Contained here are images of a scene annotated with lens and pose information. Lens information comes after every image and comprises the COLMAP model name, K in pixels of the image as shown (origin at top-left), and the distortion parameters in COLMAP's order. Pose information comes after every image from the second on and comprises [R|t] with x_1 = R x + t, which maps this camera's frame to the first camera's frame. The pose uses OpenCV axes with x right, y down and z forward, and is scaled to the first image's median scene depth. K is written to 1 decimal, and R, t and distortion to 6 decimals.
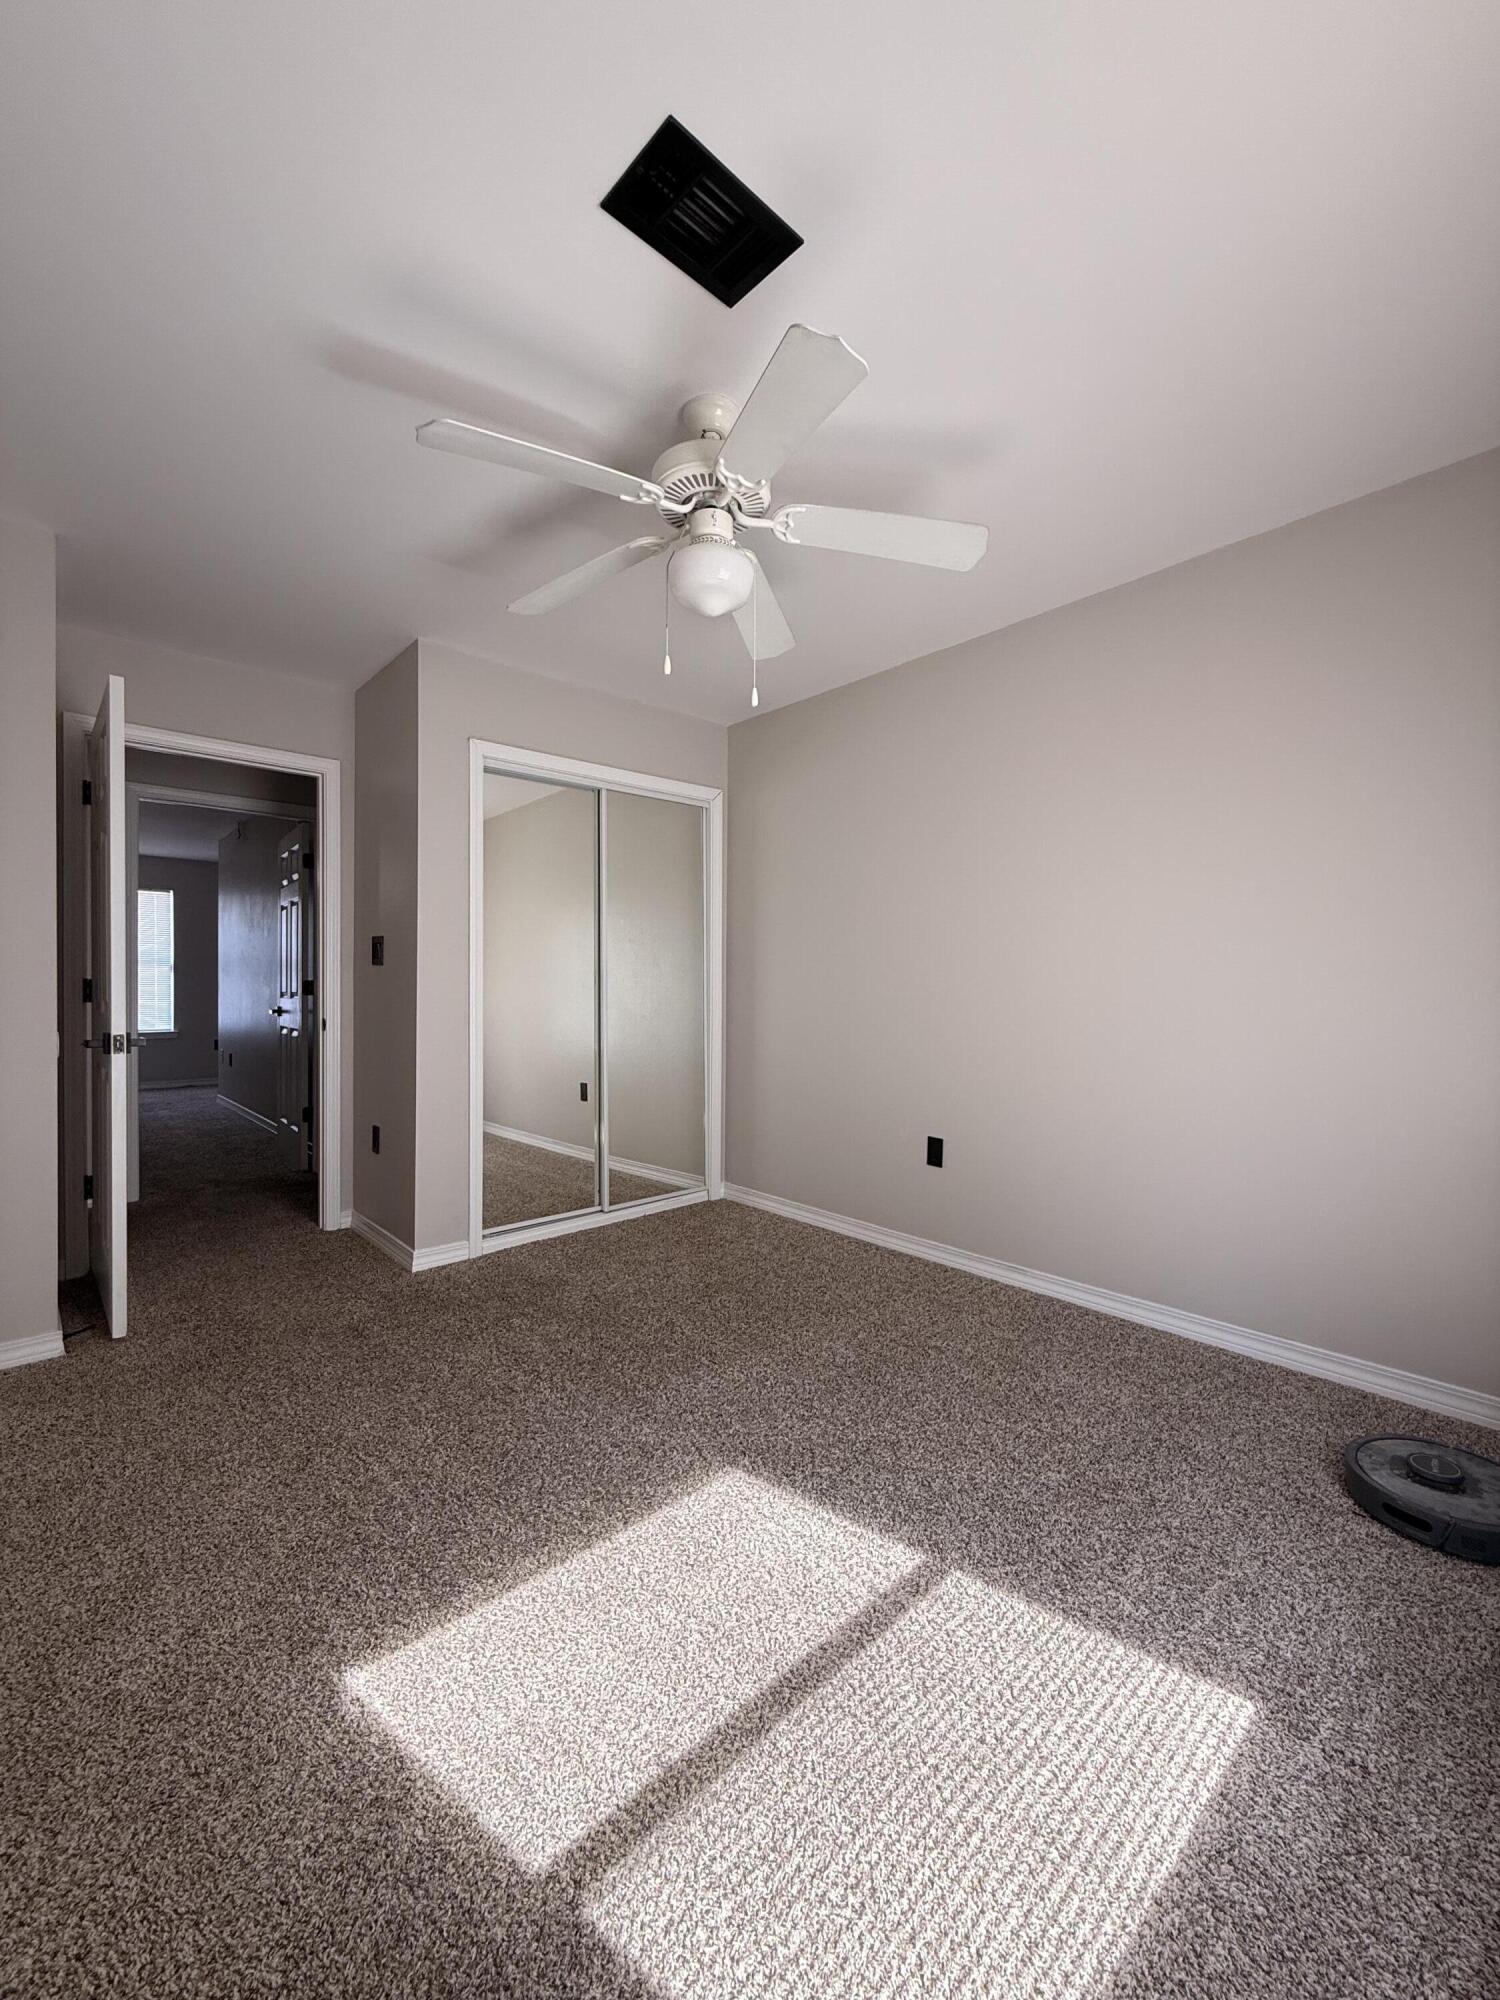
lens RADIAL K [[800.8, 0, 749.8], [0, 800.8, 995.3], [0, 0, 1]] dist [0.002517, 0.000132]
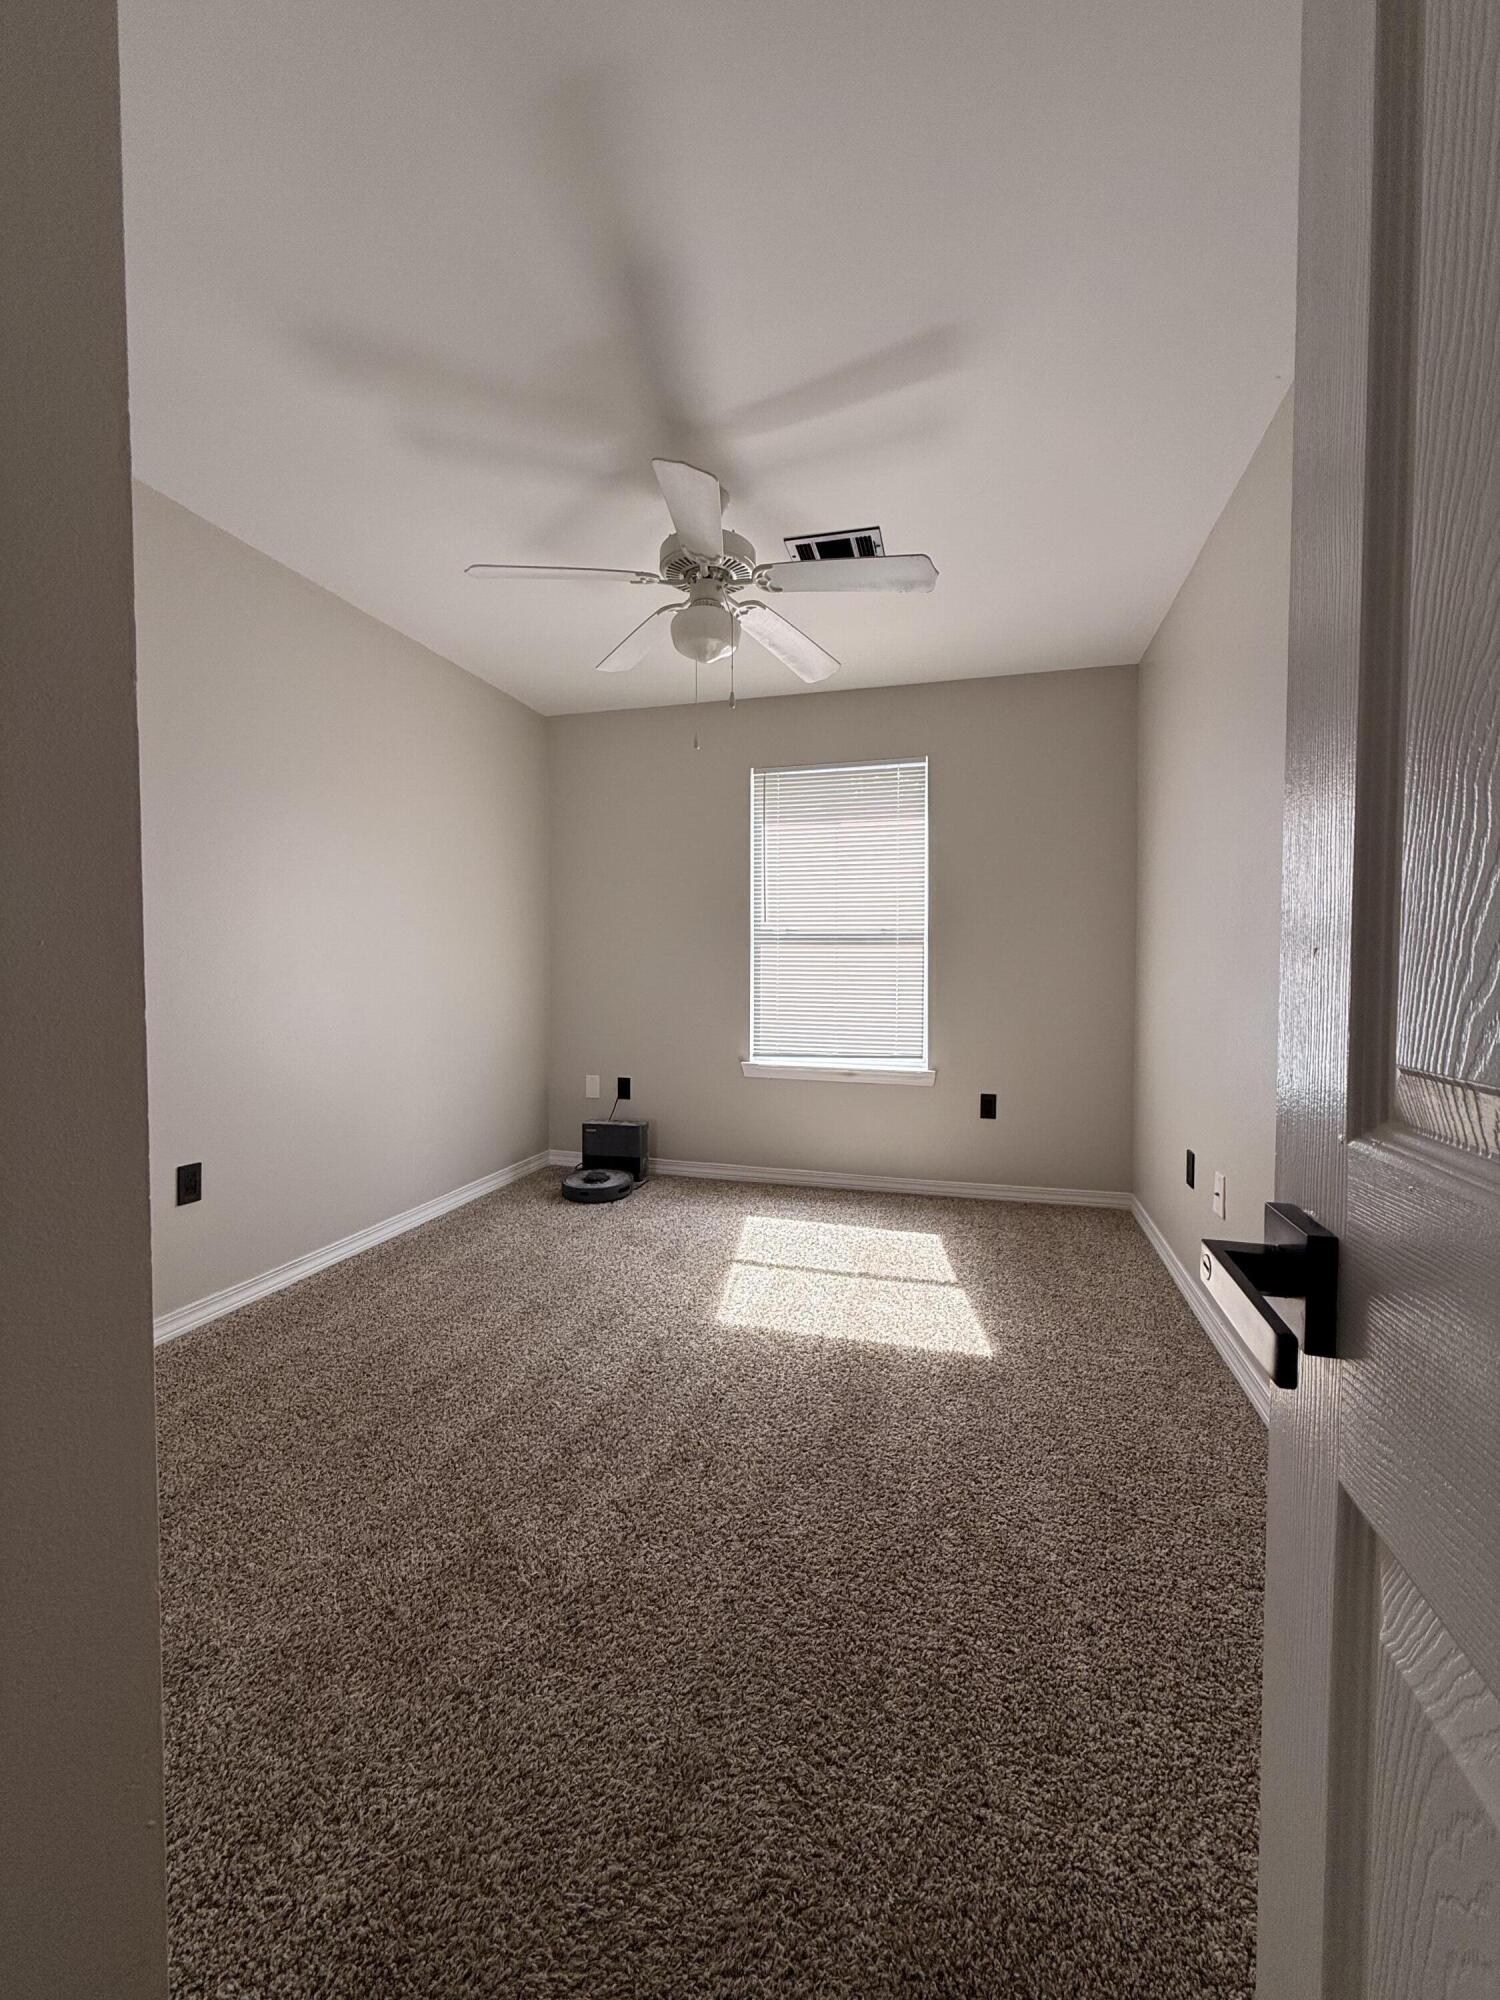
lens RADIAL K [[800.8, 0, 746.3], [0, 800.8, 1004.6], [0, 0, 1]] dist [0.002517, 0.000132]
pose [[-0.498834, -0.040816, 0.865736, -1.276695], [0.018210, 0.998176, 0.057553, -0.016409], [-0.866506, 0.044474, -0.497181, 1.707384]]
